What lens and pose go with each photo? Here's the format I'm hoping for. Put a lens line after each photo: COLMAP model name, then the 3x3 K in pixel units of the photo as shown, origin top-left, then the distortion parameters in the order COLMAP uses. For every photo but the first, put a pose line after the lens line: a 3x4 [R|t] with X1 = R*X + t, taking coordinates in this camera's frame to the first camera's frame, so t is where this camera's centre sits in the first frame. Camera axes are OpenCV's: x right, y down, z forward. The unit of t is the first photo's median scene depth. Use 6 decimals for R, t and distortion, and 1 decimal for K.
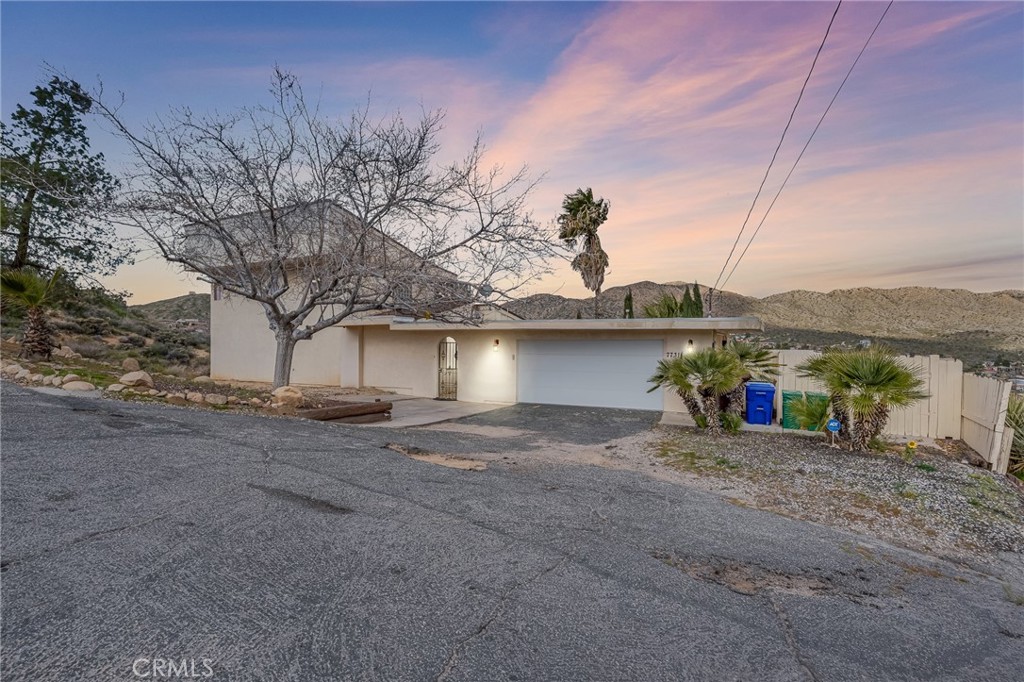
lens RADIAL K [[518.0, 0, 512.6], [0, 518.0, 342.7], [0, 0, 1]] dist [-0.002895, -0.000181]
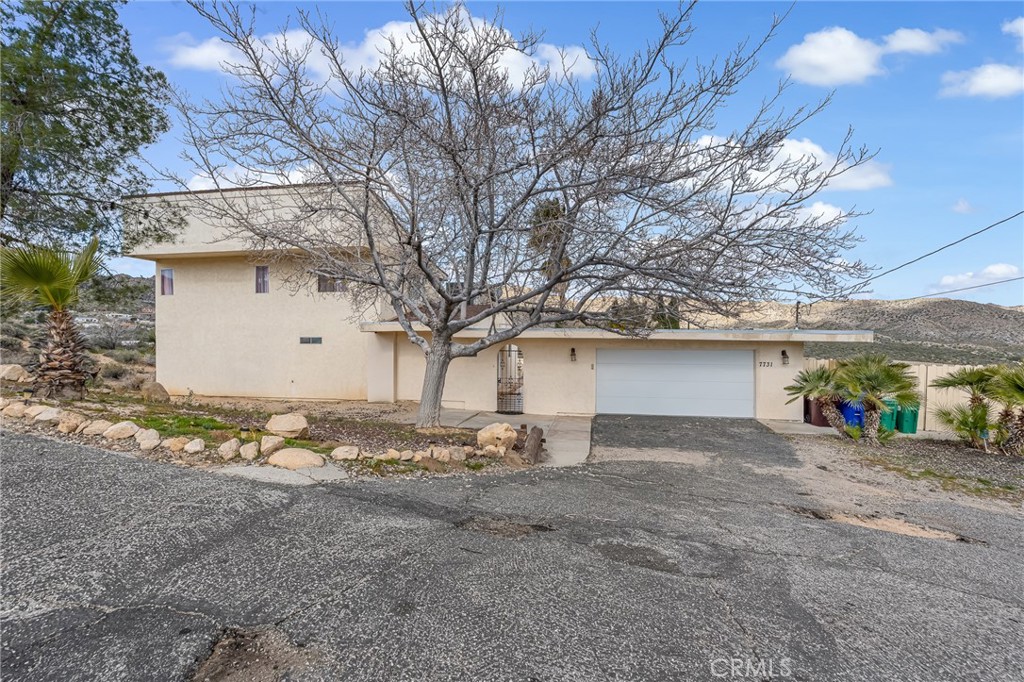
lens RADIAL K [[457.1, 0, 511.5], [0, 457.1, 341.4], [0, 0, 1]] dist [-0.015734, -0.000384]
pose [[0.953020, 0.000631, 0.302908, -0.586466], [-0.003215, 0.999963, 0.008035, -0.036995], [-0.302891, -0.008631, 0.952986, 0.354243]]
